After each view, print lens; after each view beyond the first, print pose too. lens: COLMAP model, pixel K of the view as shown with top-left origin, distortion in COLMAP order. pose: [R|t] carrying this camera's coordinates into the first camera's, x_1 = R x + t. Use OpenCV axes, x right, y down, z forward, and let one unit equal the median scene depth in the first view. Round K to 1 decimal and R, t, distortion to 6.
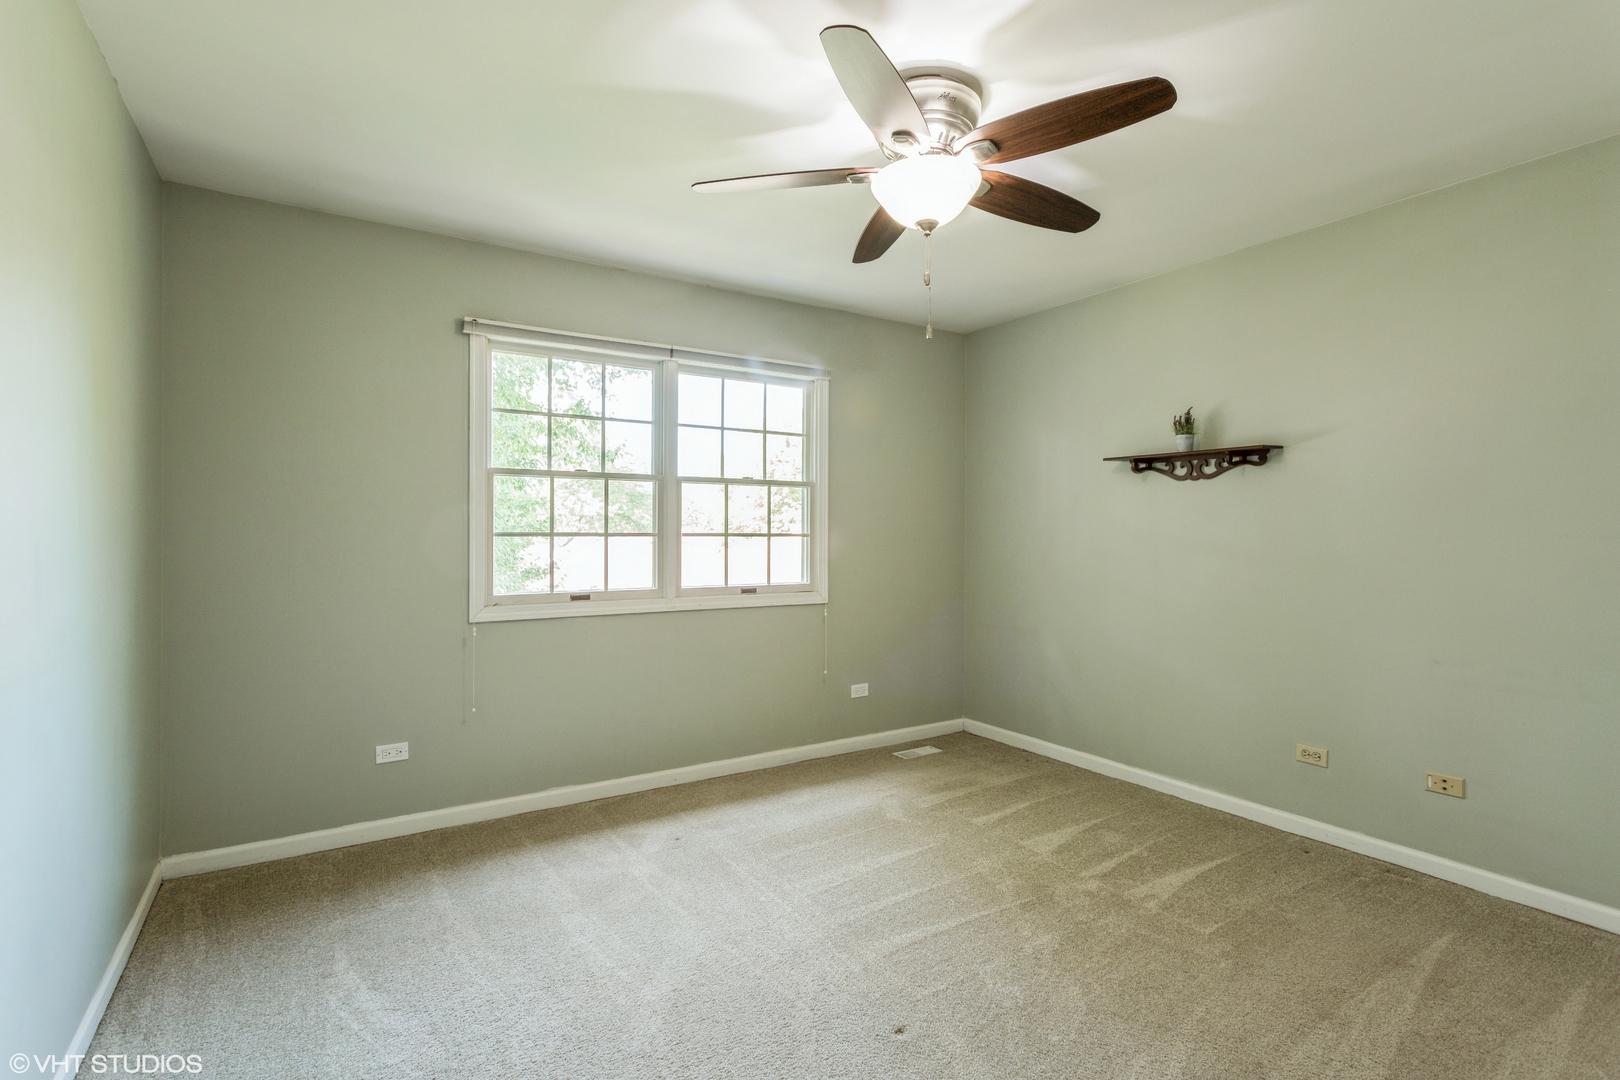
lens RADIAL K [[782.7, 0, 812.1], [0, 782.7, 534.2], [0, 0, 1]] dist [-0.001443, -0.000372]
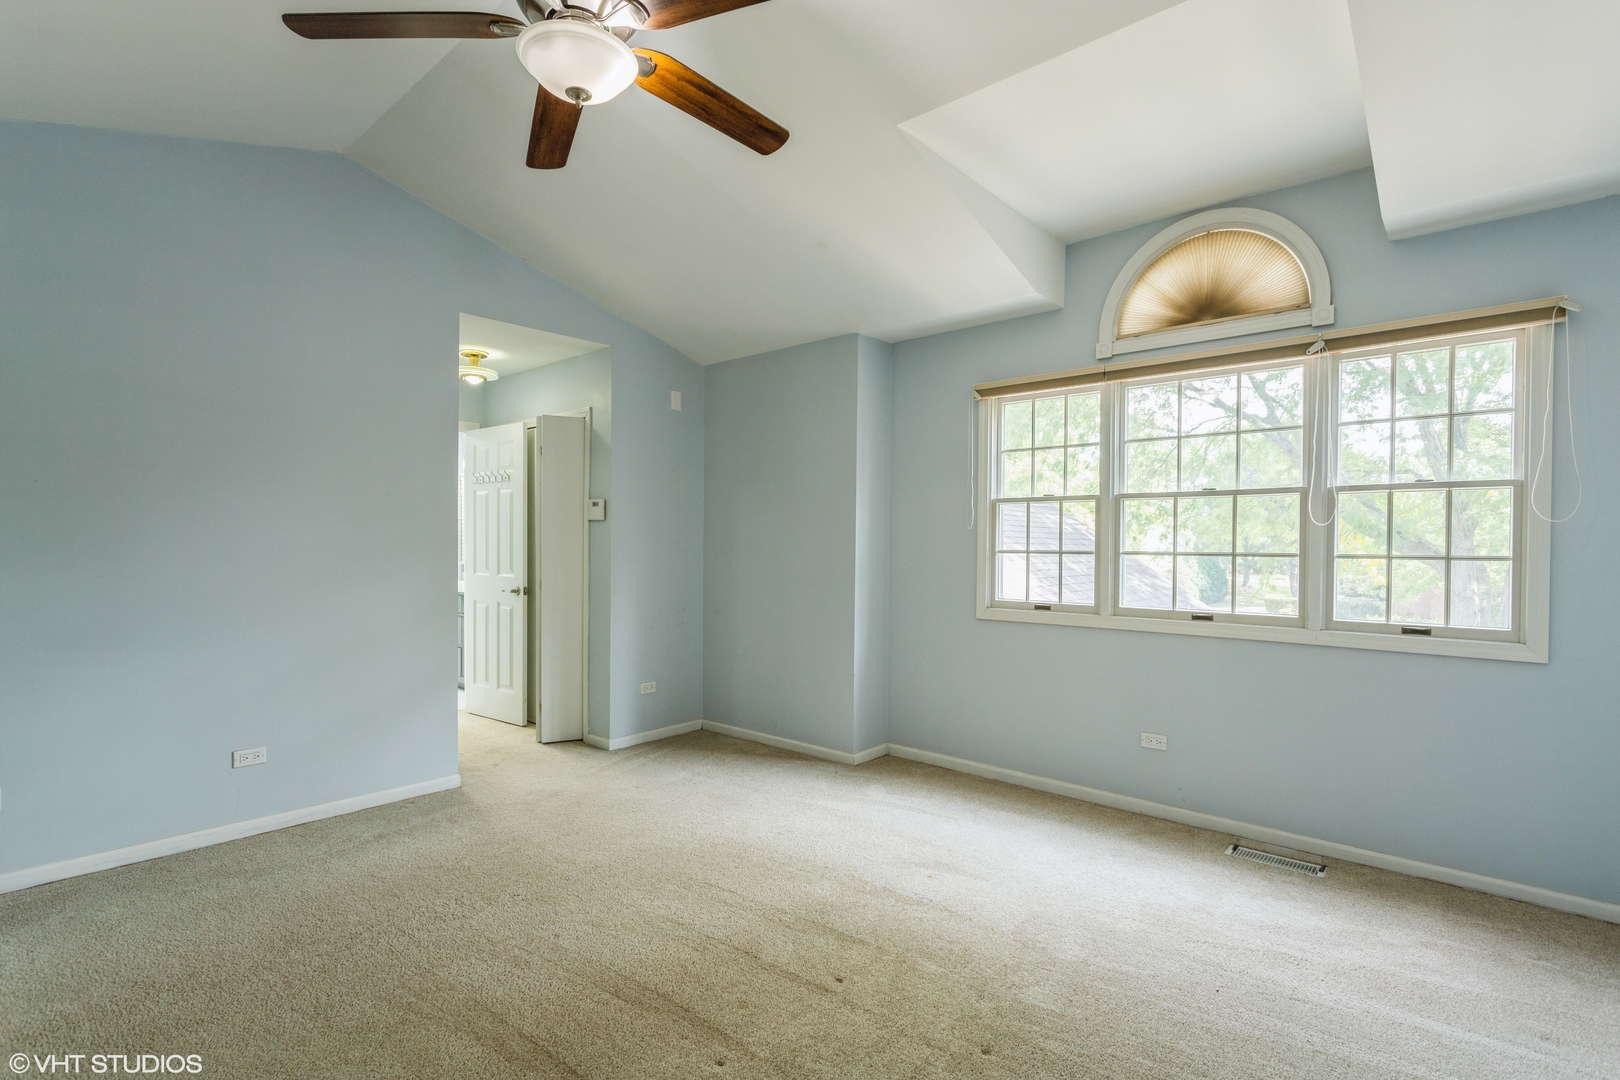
lens RADIAL K [[712.8, 0, 822.9], [0, 712.8, 553.6], [0, 0, 1]] dist [-0.002291, -0.000038]
pose [[0.317455, 0.006607, -0.948250, 0.387470], [-0.010949, 0.999935, 0.003301, 0.001392], [0.948210, 0.009335, 0.317506, 0.245001]]
